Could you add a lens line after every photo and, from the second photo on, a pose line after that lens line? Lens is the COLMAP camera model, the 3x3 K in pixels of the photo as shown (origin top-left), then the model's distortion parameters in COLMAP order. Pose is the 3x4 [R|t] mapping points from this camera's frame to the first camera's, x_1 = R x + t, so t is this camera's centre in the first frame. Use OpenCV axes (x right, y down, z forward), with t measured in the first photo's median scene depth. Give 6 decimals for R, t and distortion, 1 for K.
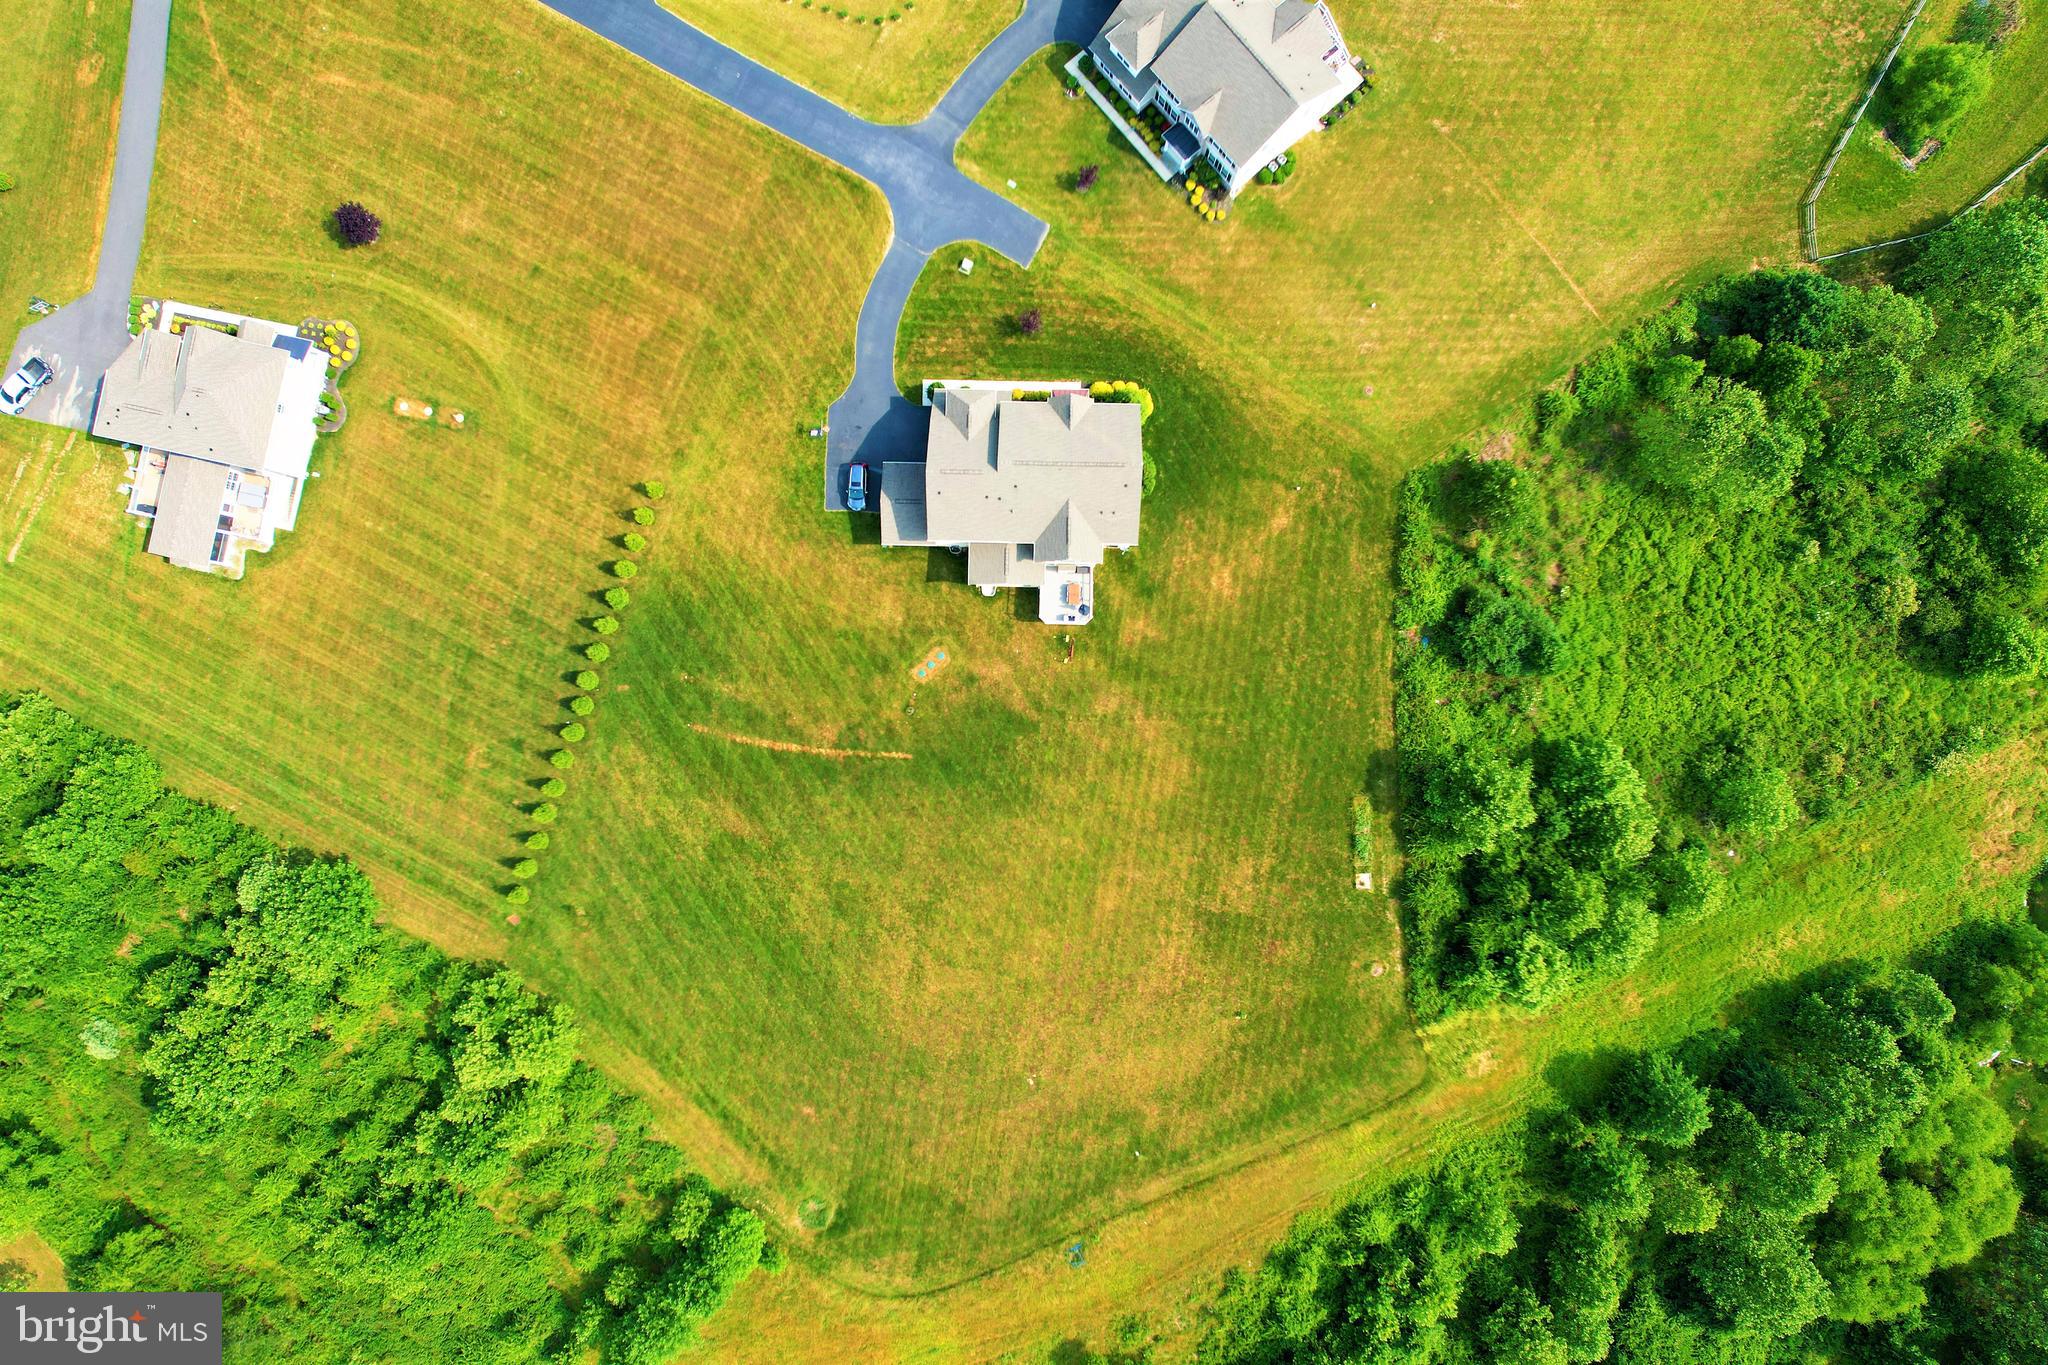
lens RADIAL K [[1301.3, 0, 1042.0], [0, 1301.3, 687.2], [0, 0, 1]] dist [-0.069107, 0.061832]
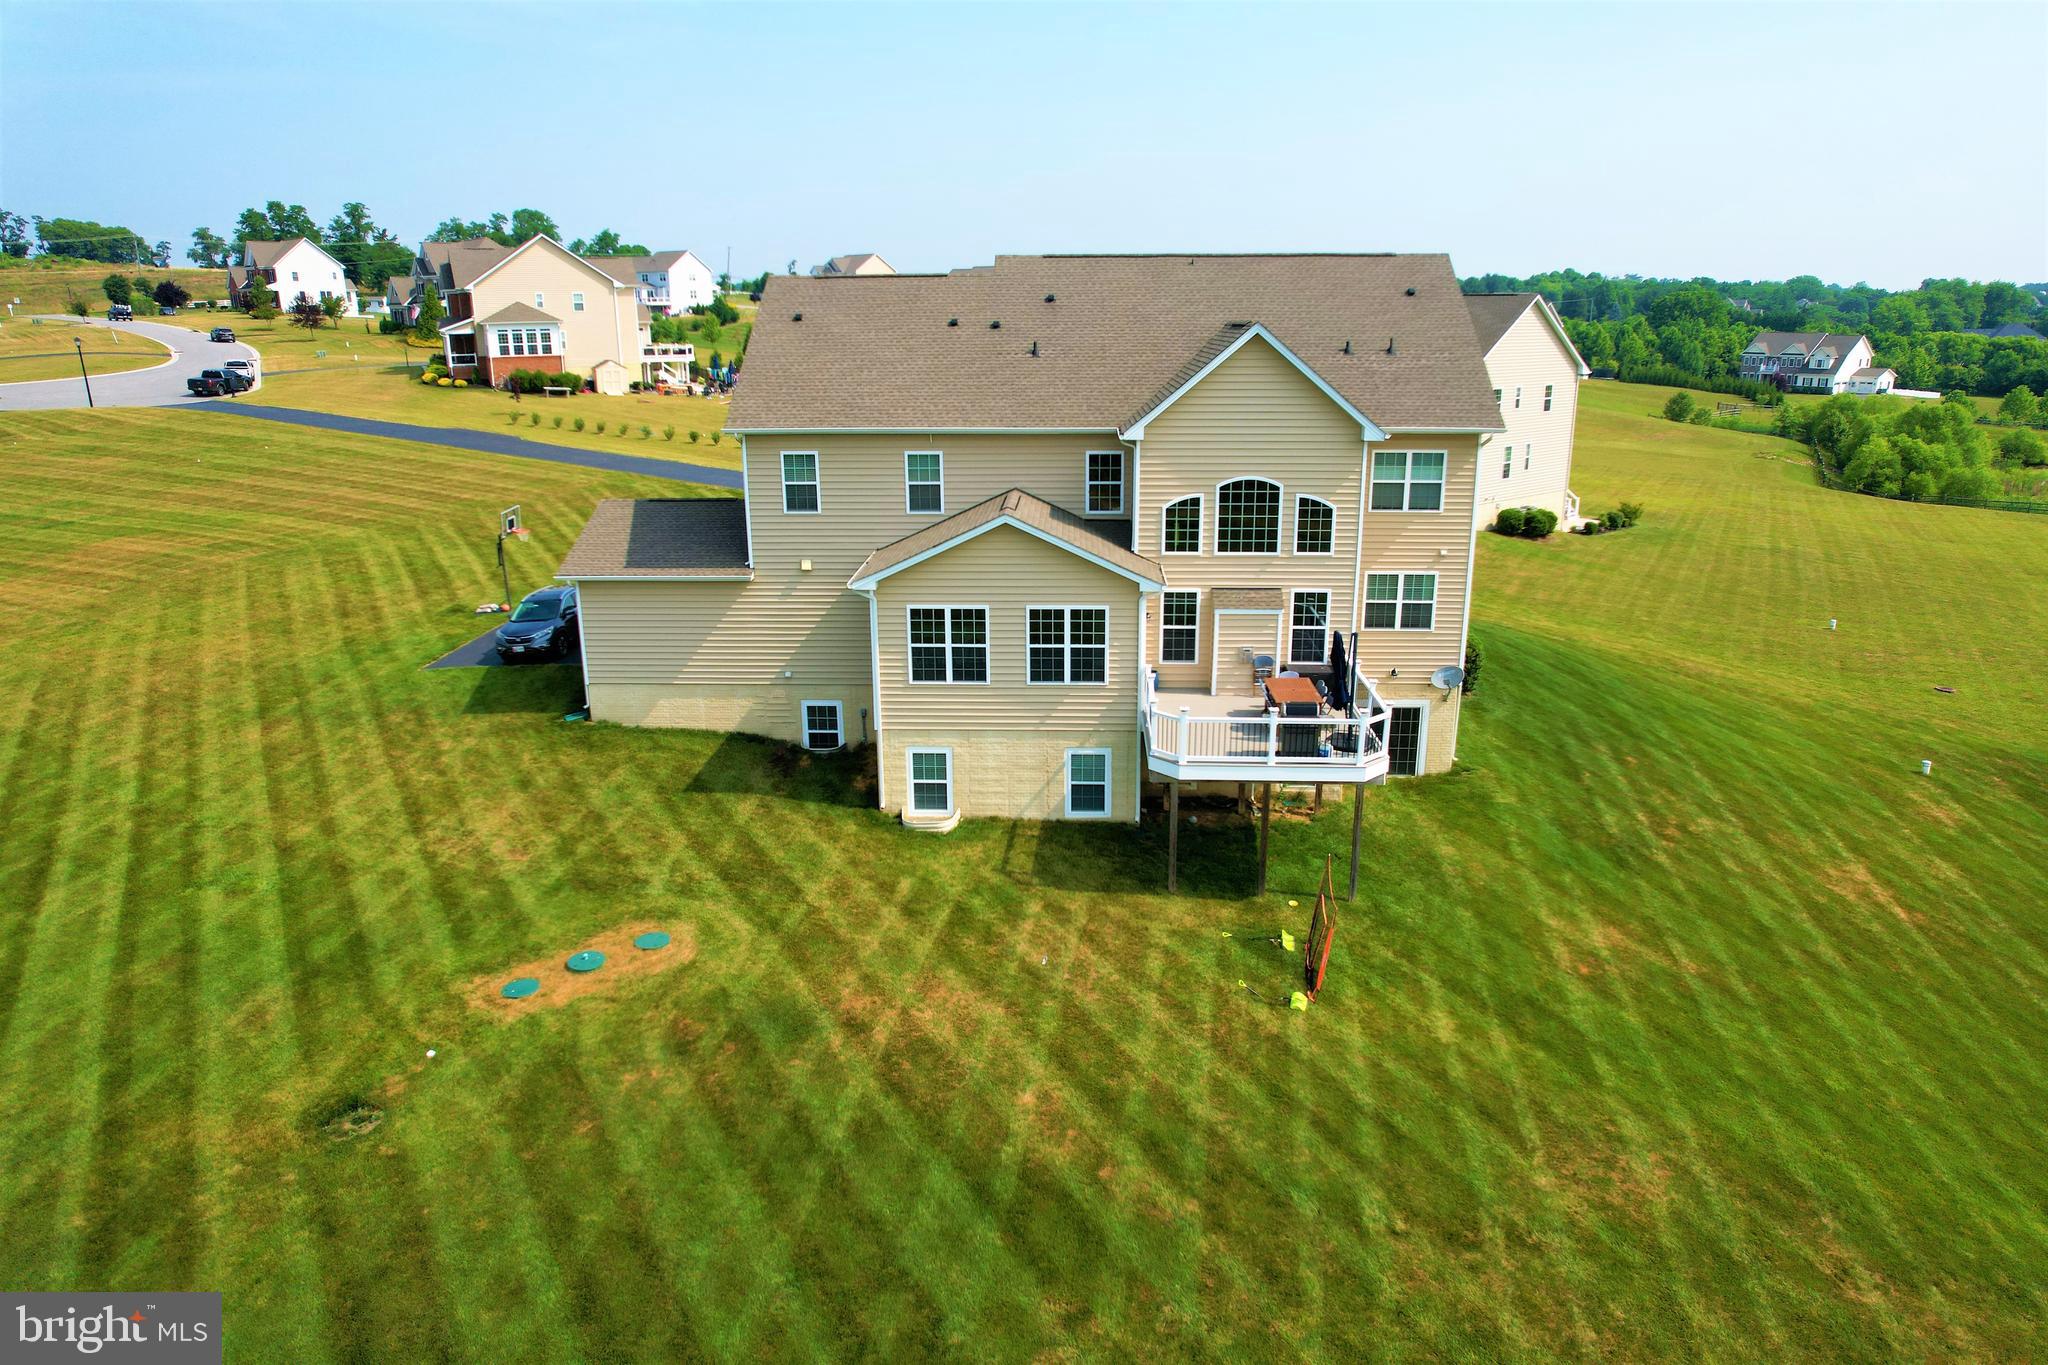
lens RADIAL K [[1301.3, 0, 1042.0], [0, 1301.3, 687.2], [0, 0, 1]] dist [-0.069107, 0.061832]
pose [[0.999897, -0.001548, -0.014265, -0.016664], [-0.013195, 0.291383, -0.956516, 0.150303], [0.005637, 0.956605, 0.291332, 0.915245]]
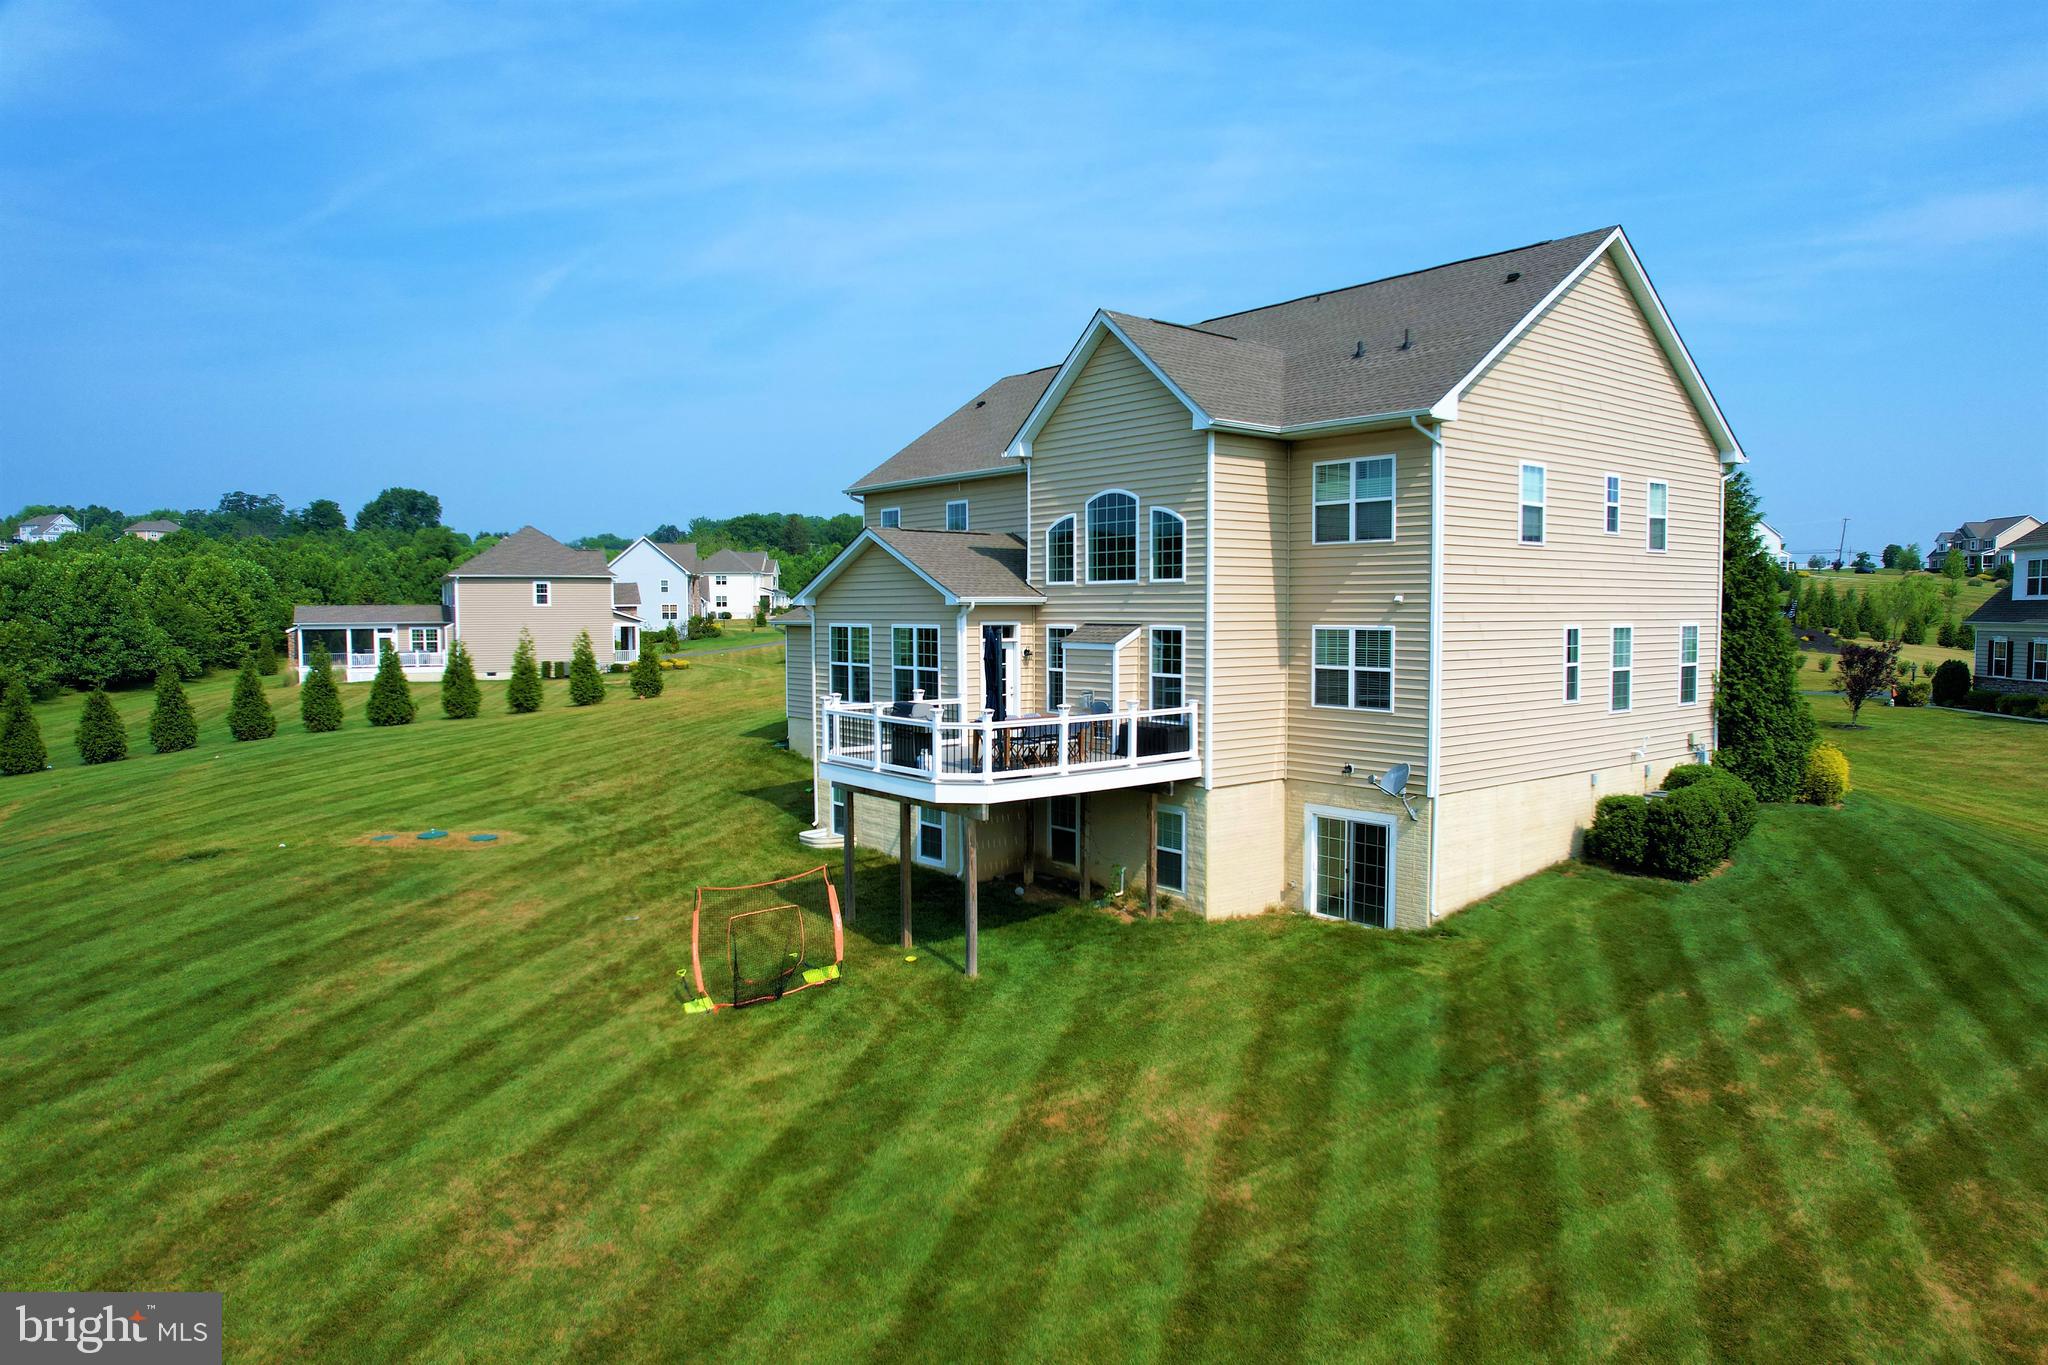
lens RADIAL K [[1301.3, 0, 1042.0], [0, 1301.3, 687.2], [0, 0, 1]] dist [-0.069107, 0.061832]
pose [[0.646375, 0.042177, -0.761853, 0.169126], [-0.762958, 0.048434, -0.644631, 0.049306], [0.009711, 0.997935, 0.063486, 0.966296]]
